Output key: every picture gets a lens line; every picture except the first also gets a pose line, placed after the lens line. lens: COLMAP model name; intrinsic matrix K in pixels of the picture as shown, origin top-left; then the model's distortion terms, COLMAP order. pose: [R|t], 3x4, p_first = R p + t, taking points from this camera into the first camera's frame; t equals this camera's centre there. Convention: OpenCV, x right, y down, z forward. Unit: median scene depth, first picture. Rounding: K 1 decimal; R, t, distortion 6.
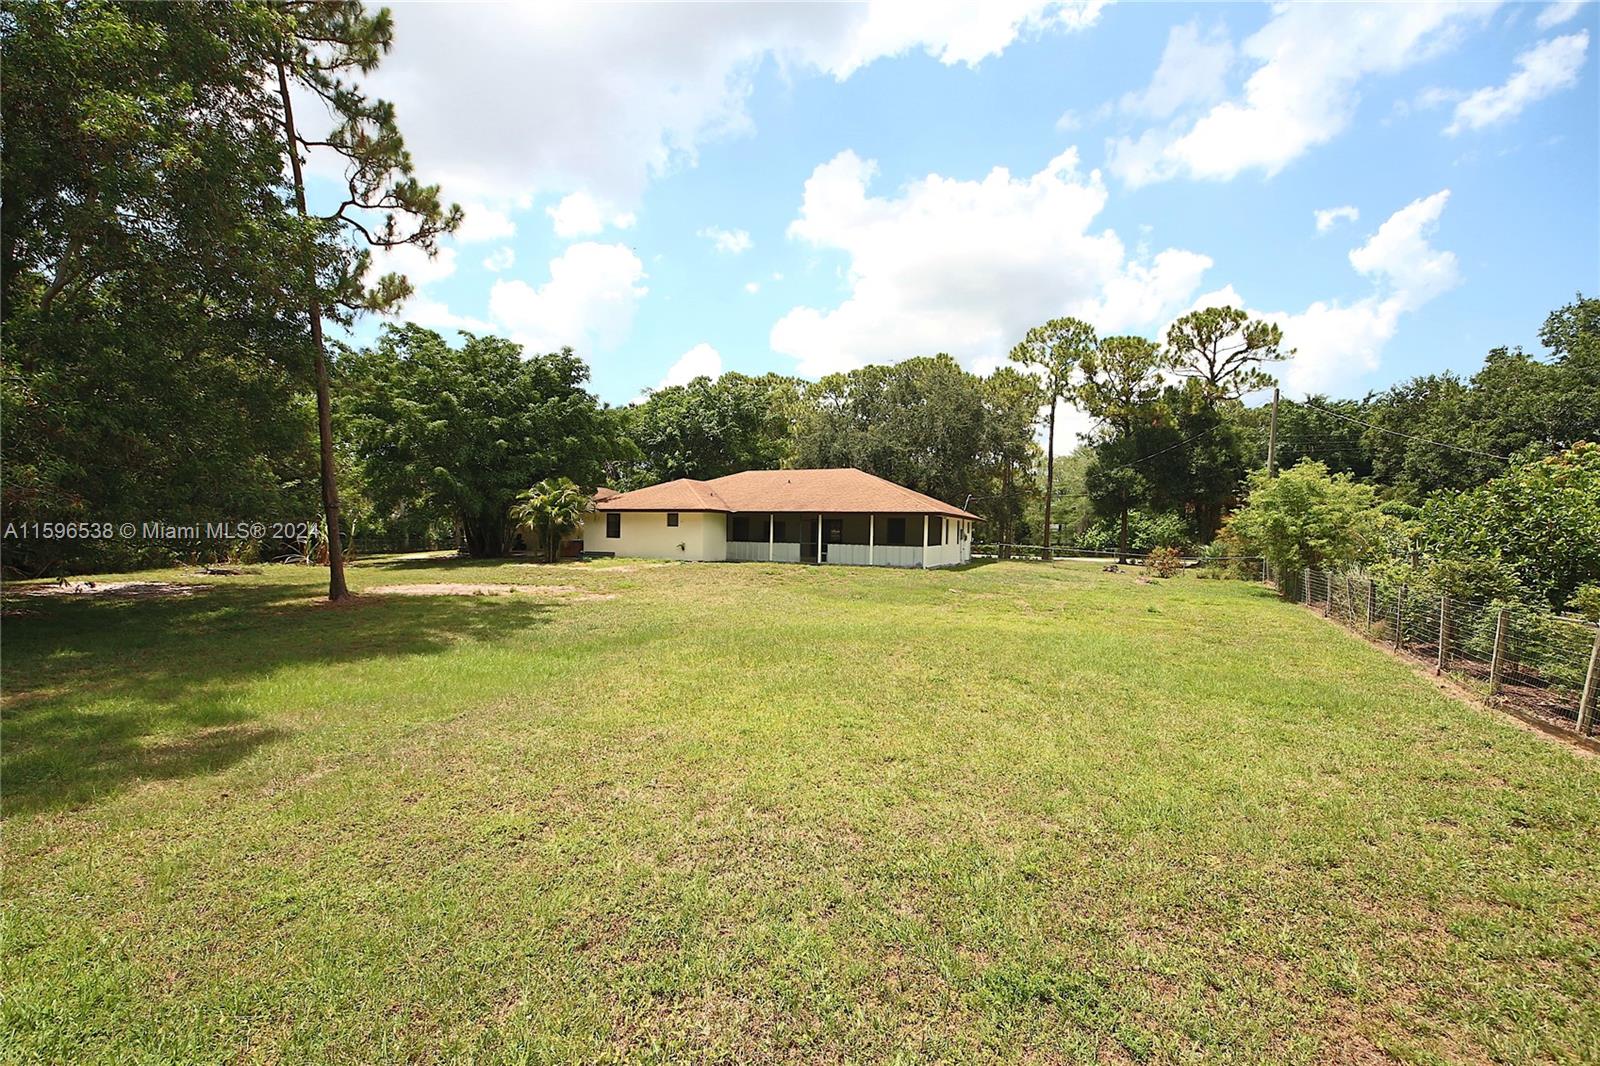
lens RADIAL K [[632.0, 0, 801.5], [0, 632.0, 535.3], [0, 0, 1]] dist [-0.008261, -0.000167]
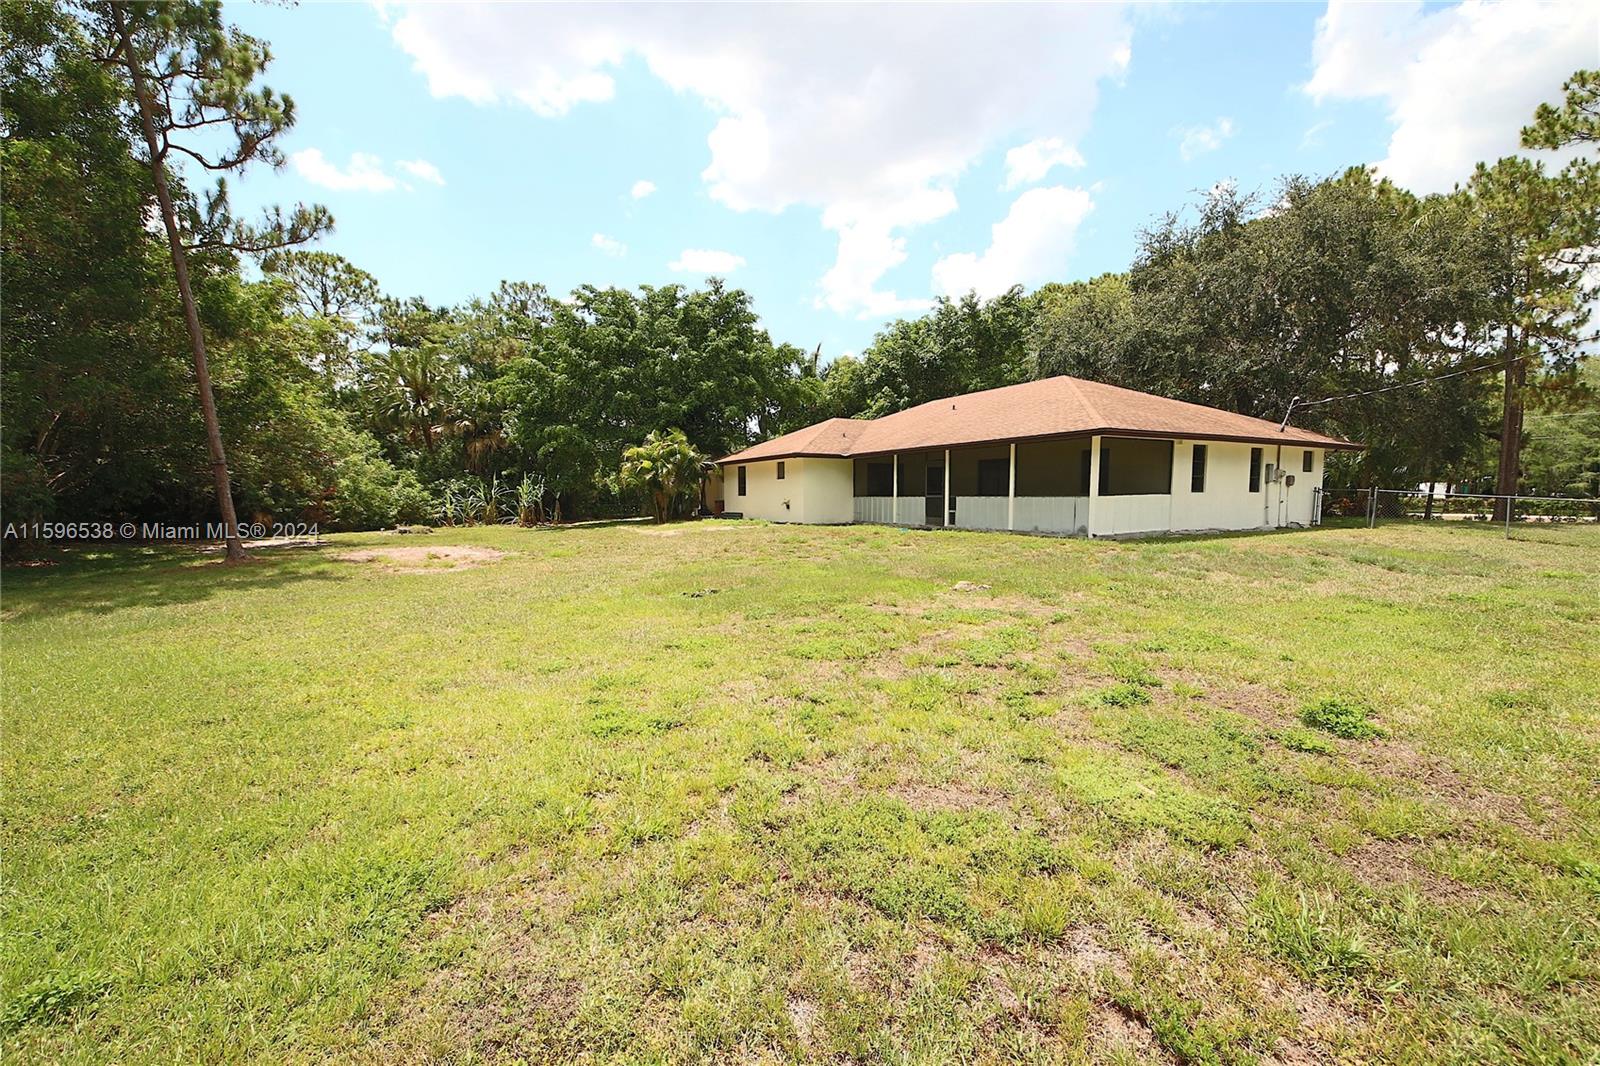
lens RADIAL K [[632.0, 0, 798.9], [0, 632.0, 536.6], [0, 0, 1]] dist [-0.008261, -0.000167]
pose [[0.821826, 0.009375, -0.569662, 0.258089], [0.030927, 0.997656, 0.061035, 0.010019], [0.568899, -0.067778, 0.819610, 0.374510]]
